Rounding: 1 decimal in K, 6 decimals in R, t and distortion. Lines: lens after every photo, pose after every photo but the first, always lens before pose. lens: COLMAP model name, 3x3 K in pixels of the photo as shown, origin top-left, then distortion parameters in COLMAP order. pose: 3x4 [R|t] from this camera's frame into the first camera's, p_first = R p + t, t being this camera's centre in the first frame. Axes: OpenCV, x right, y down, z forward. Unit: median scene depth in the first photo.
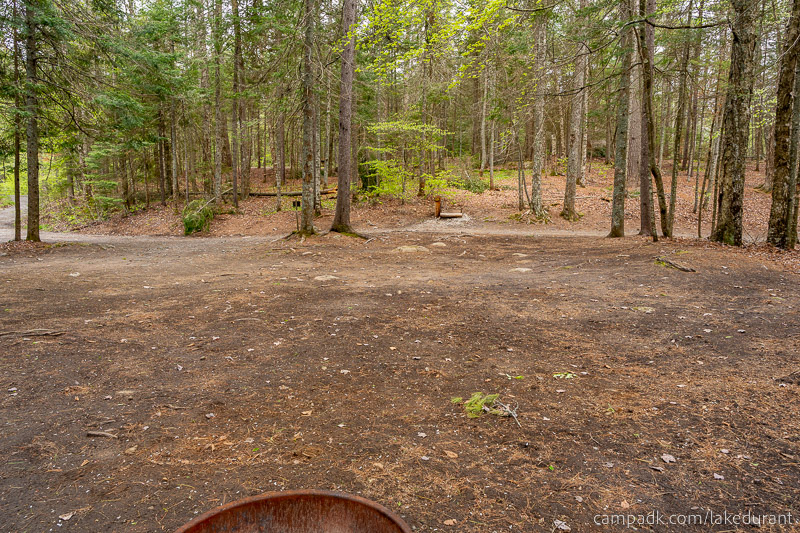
lens RADIAL K [[530.6, 0, 403.9], [0, 530.6, 265.8], [0, 0, 1]] dist [-0.011587, 0.004544]
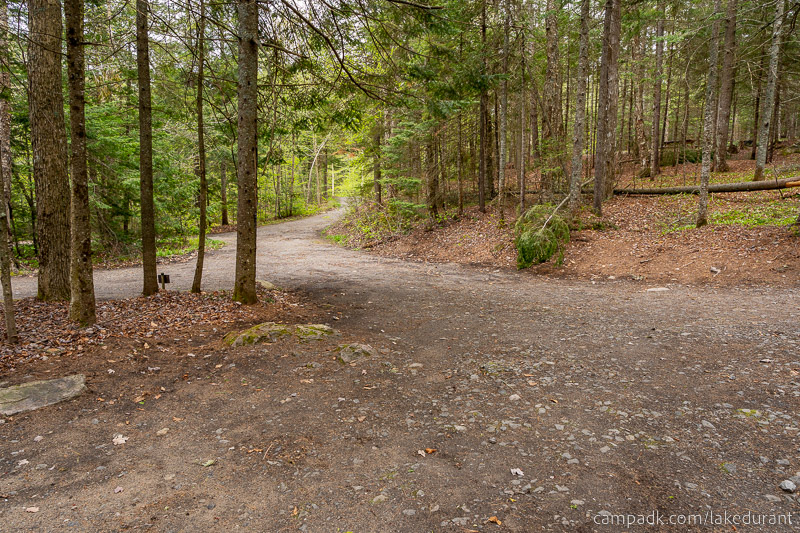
lens RADIAL K [[530.6, 0, 398.7], [0, 530.6, 268.9], [0, 0, 1]] dist [-0.011587, 0.004544]
pose [[0.845884, 0.051733, -0.530851, -0.210694], [-0.044603, 0.998660, 0.026249, -0.063192], [0.531498, 0.001474, 0.847058, 0.432570]]
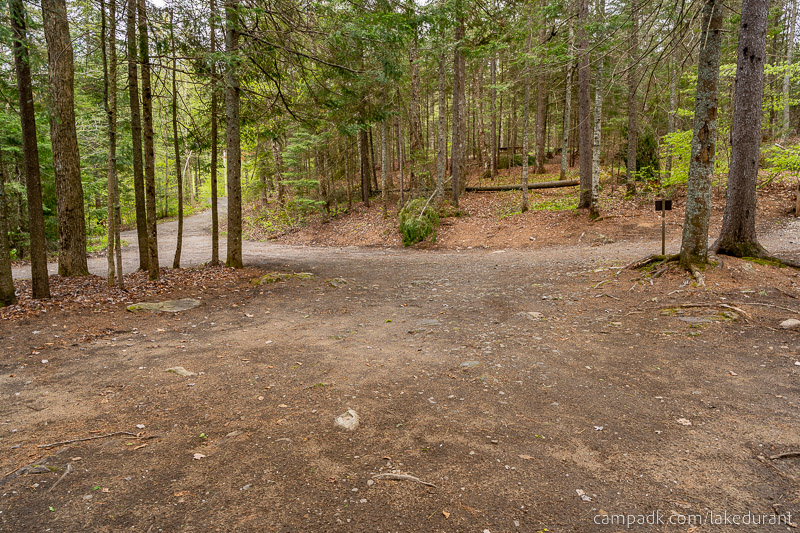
lens RADIAL K [[530.6, 0, 397.3], [0, 530.6, 268.0], [0, 0, 1]] dist [-0.011587, 0.004544]
pose [[0.955765, 0.007288, -0.294042, -0.188602], [-0.001779, 0.999818, 0.018997, -0.039264], [0.294127, -0.017633, 0.955604, 0.255834]]
